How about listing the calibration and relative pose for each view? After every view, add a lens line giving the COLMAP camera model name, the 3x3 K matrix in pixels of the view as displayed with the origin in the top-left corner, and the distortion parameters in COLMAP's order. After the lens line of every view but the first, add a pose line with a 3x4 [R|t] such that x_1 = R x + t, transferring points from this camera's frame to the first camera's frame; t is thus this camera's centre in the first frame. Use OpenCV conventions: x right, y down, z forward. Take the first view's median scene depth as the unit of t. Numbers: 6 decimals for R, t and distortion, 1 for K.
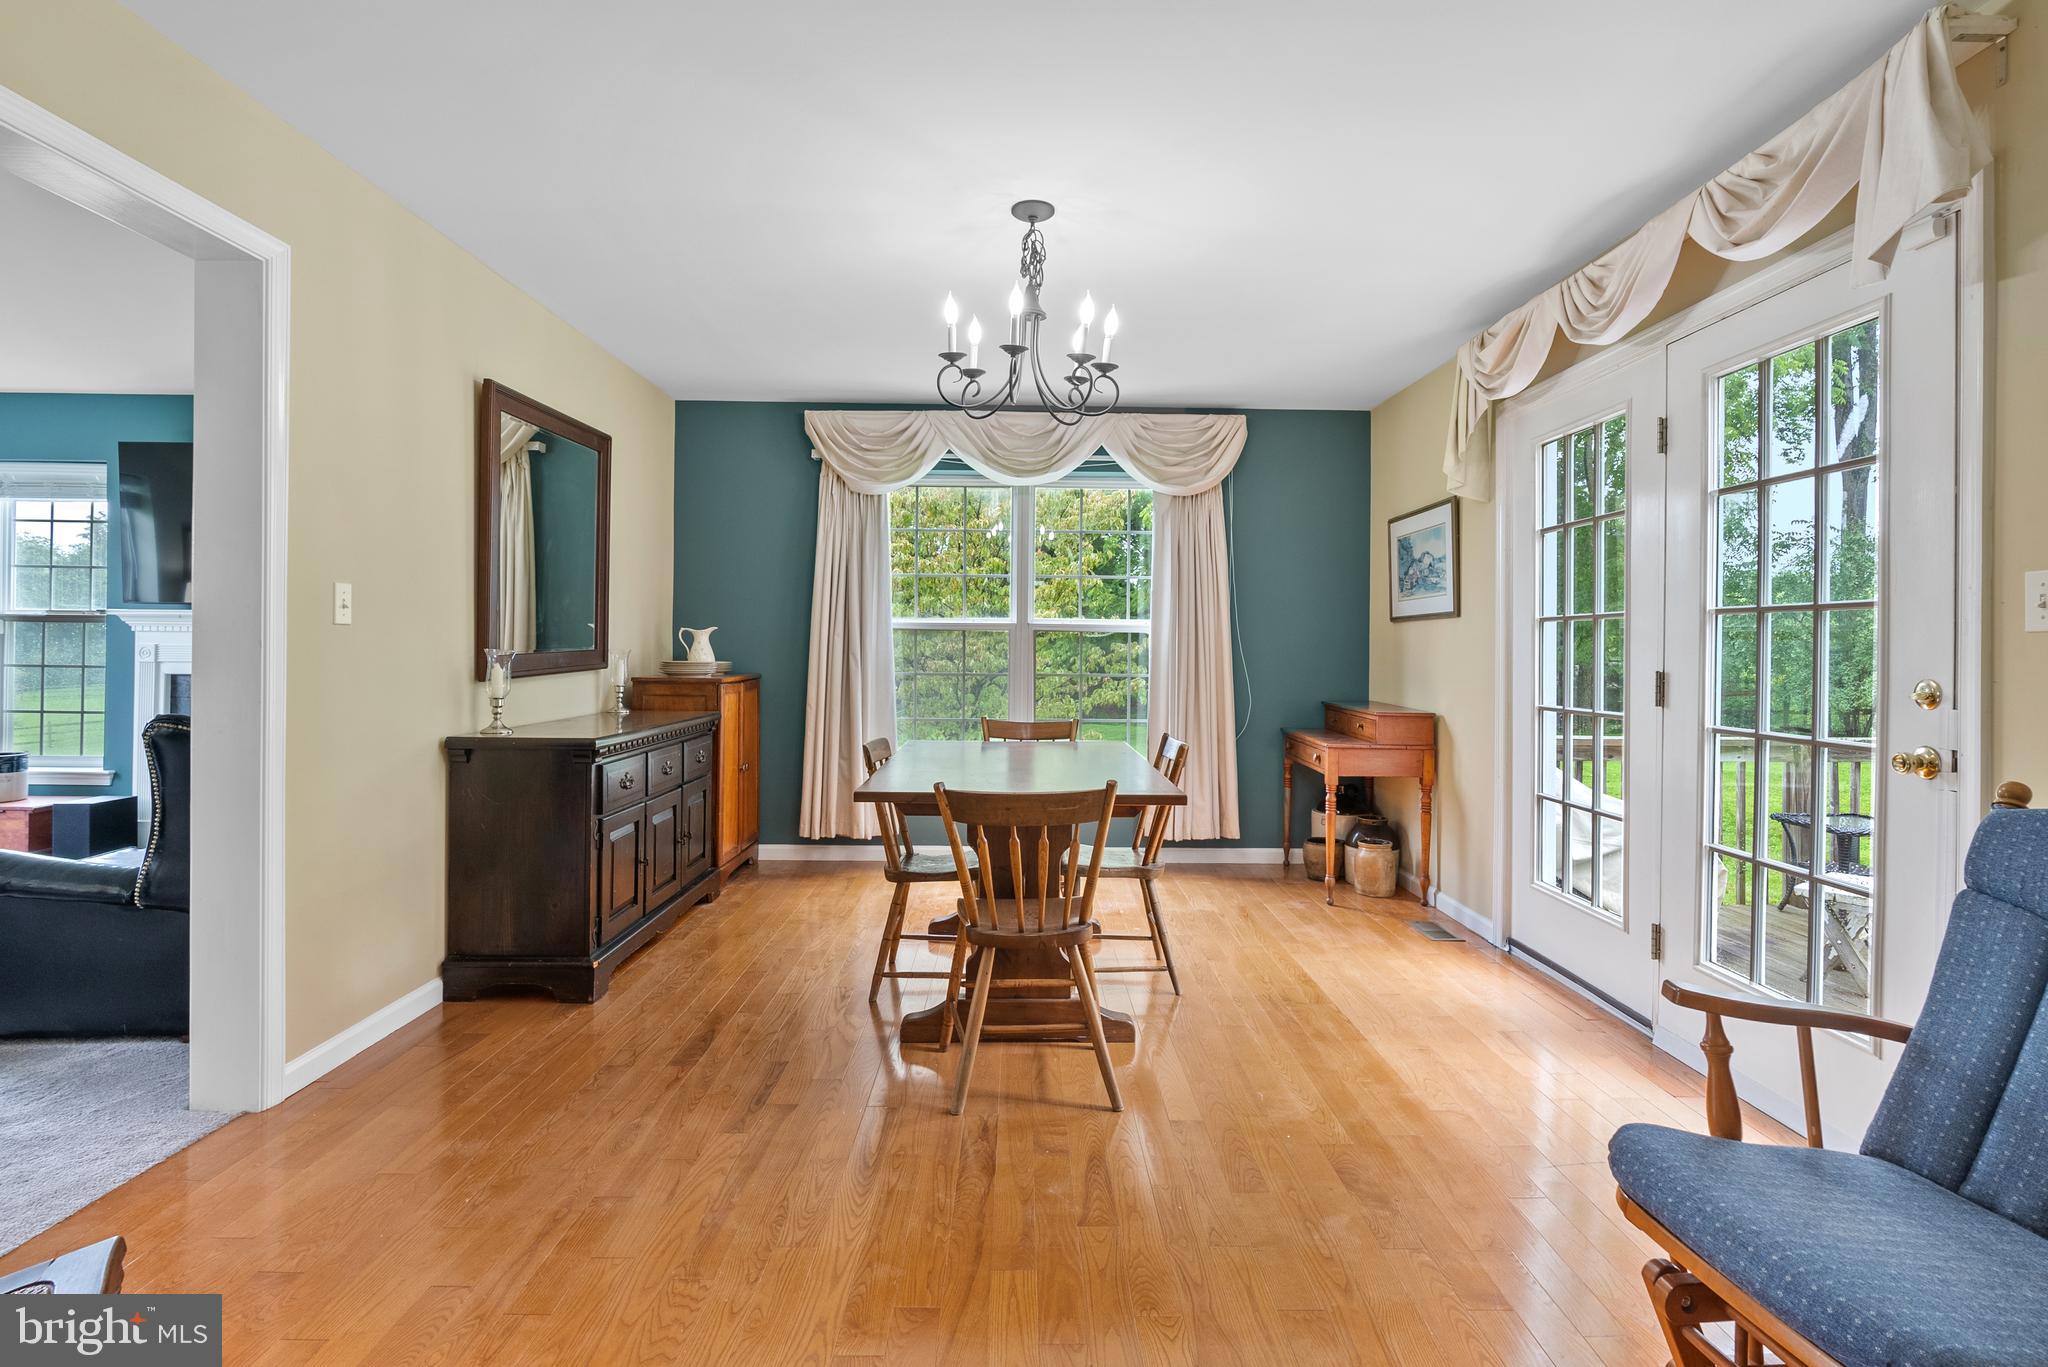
lens RADIAL K [[982.0, 0, 1024.5], [0, 982.0, 667.9], [0, 0, 1]] dist [-0.002991, -0.000287]
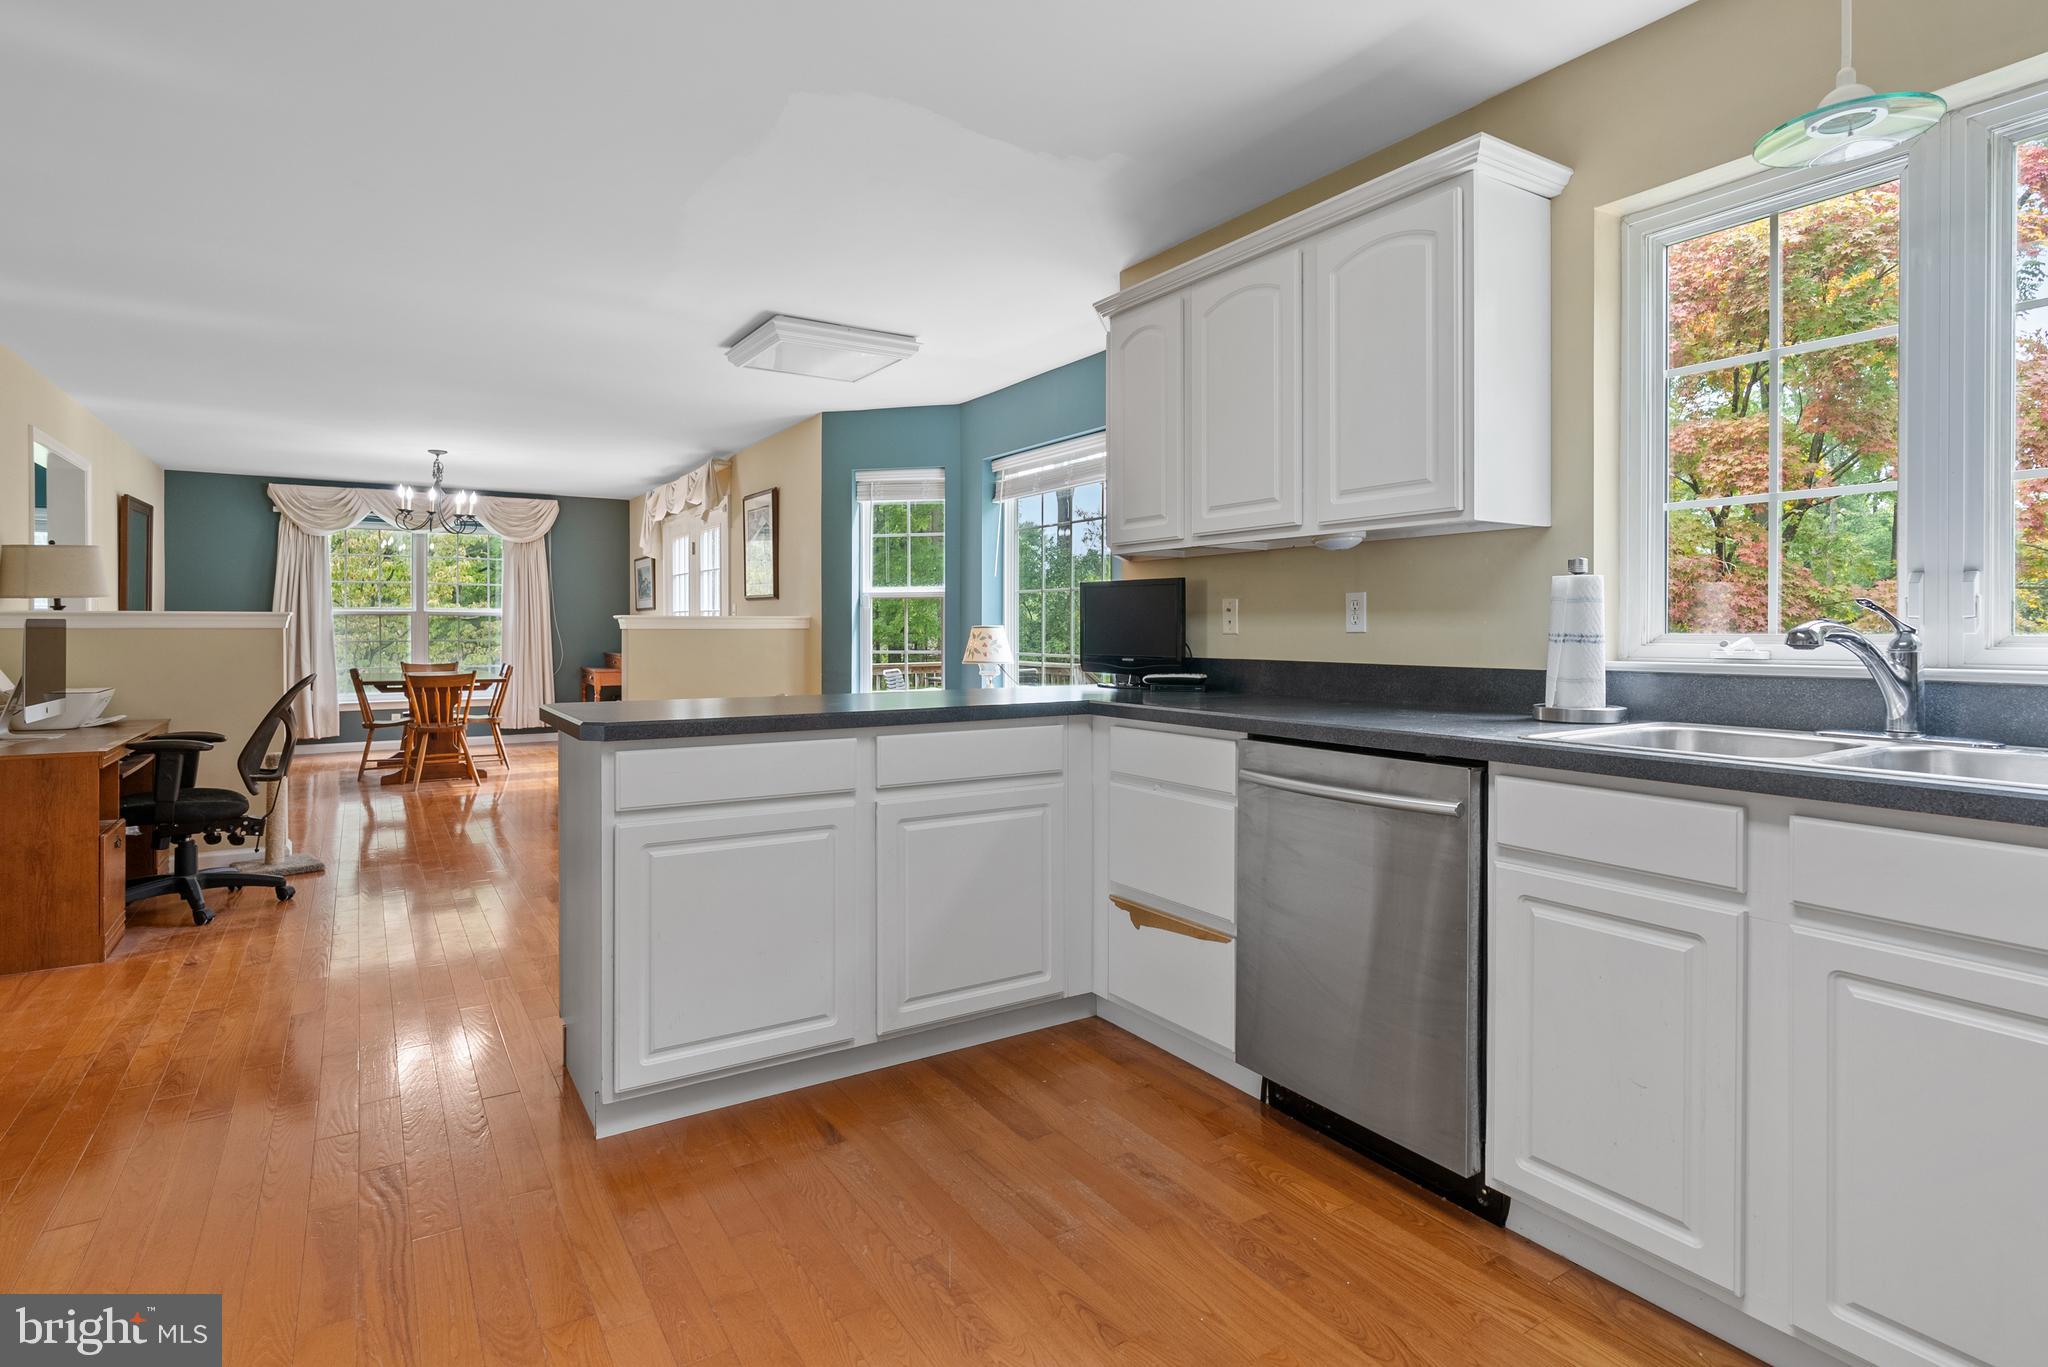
lens RADIAL K [[1033.9, 0, 1036.2], [0, 1033.9, 632.3], [0, 0, 1]] dist [-0.010059, 0.004092]
pose [[0.839425, -0.010822, 0.543368, -0.081140], [0.017952, 0.999808, -0.007819, 0.026968], [-0.543179, 0.016318, 0.839458, -1.152903]]
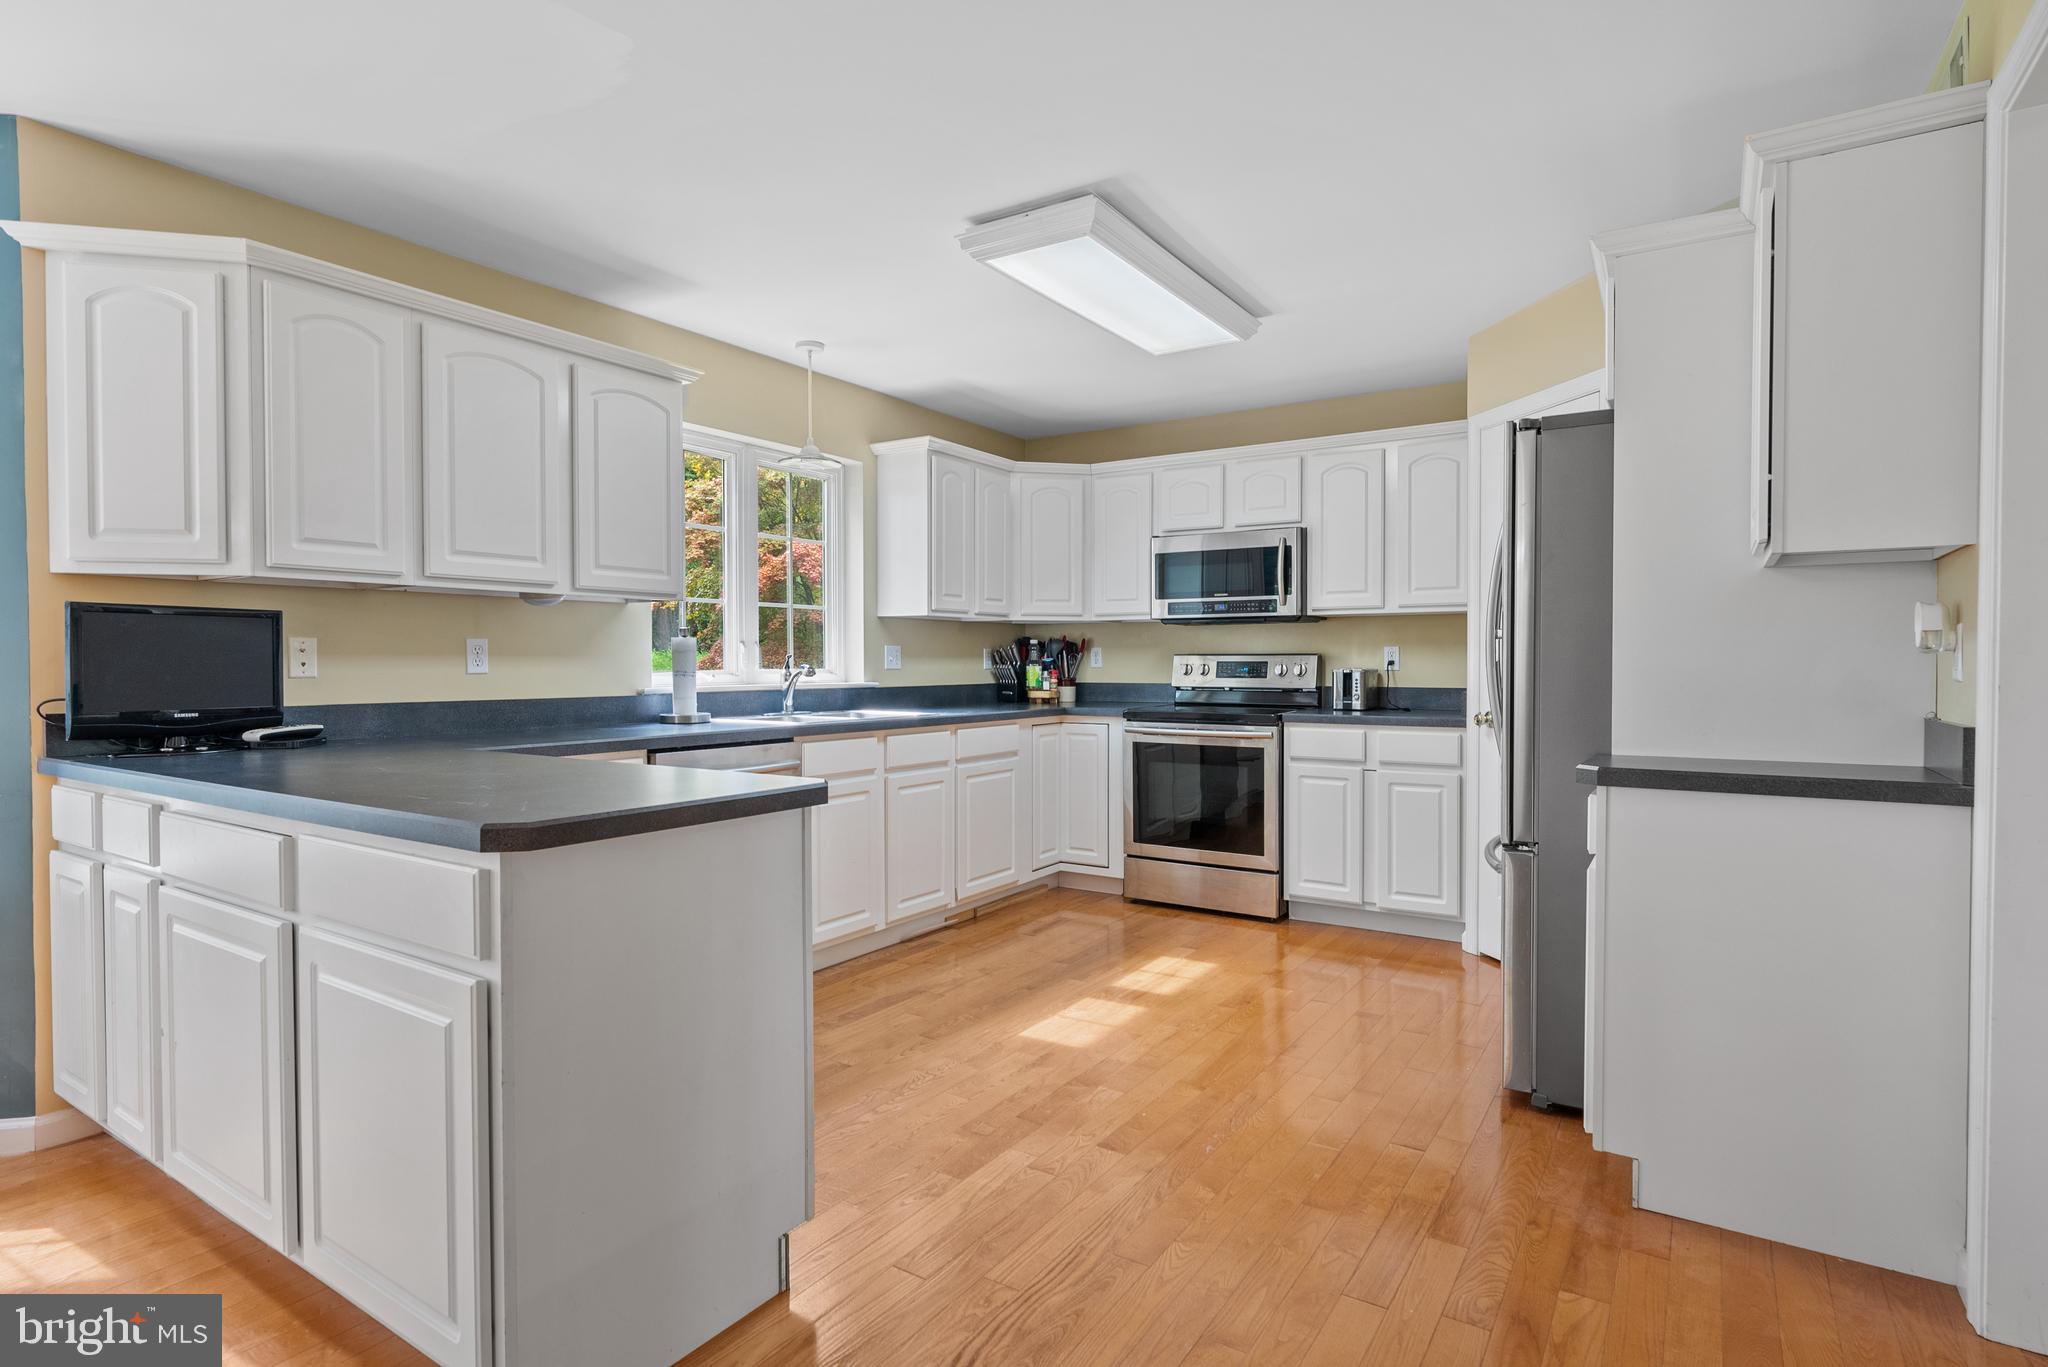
lens RADIAL K [[1033.9, 0, 1014.8], [0, 1033.9, 686.9], [0, 0, 1]] dist [-0.010059, 0.004092]
pose [[-0.829157, -0.019413, 0.558678, -0.276923], [0.005834, 0.999042, 0.043374, 0.007424], [-0.558985, 0.039223, -0.828250, -0.396235]]
